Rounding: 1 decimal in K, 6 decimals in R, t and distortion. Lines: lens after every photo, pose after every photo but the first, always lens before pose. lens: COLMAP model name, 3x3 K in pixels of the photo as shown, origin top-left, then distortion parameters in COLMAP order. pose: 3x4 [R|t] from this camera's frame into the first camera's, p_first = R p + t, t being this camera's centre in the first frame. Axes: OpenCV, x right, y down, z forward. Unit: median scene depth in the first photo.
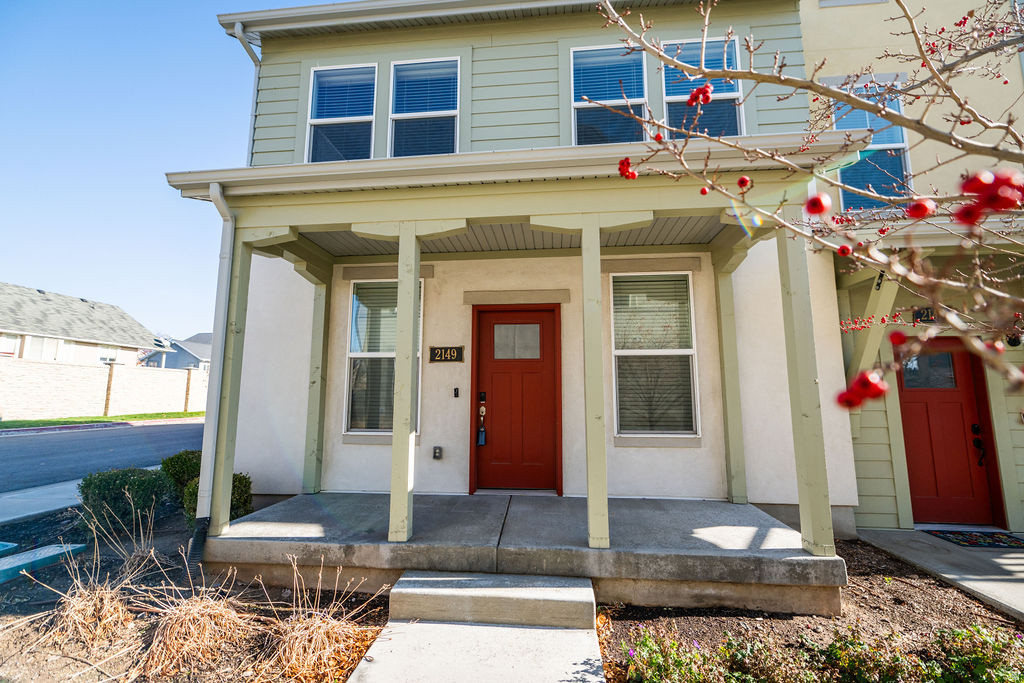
lens RADIAL K [[423.0, 0, 517.2], [0, 423.0, 339.1], [0, 0, 1]] dist [-0.000412, -0.000094]
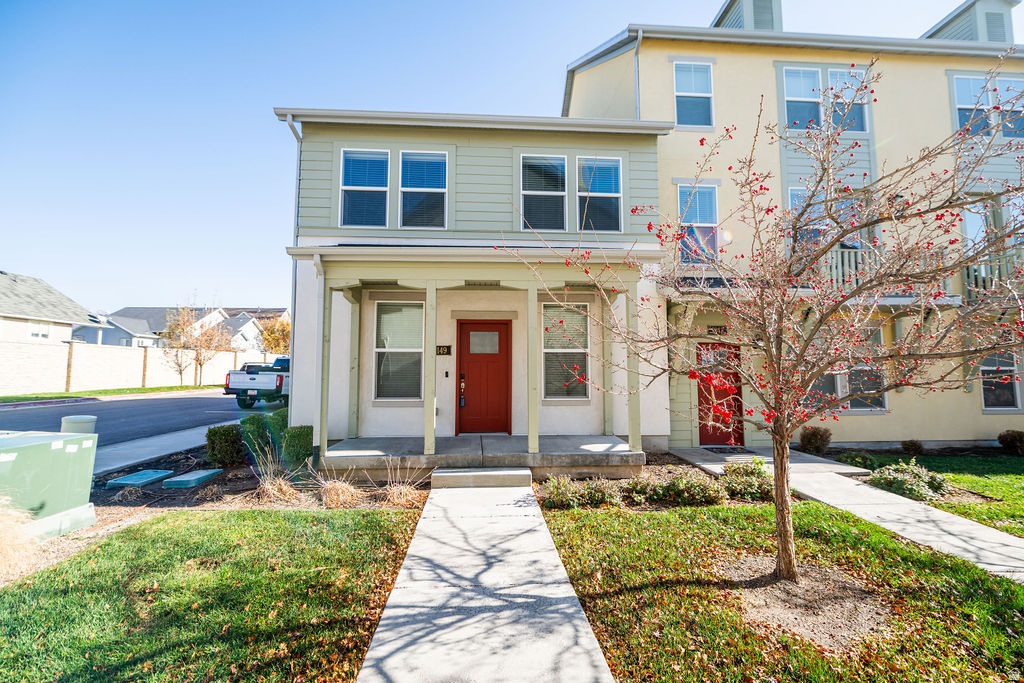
lens RADIAL K [[402.3, 0, 515.1], [0, 402.3, 337.7], [0, 0, 1]] dist [0.000046, -0.000068]
pose [[0.987828, 0.012042, 0.155084, -0.125614], [-0.020239, 0.998474, 0.051390, -0.096248], [-0.154229, -0.053903, 0.986564, -0.539361]]
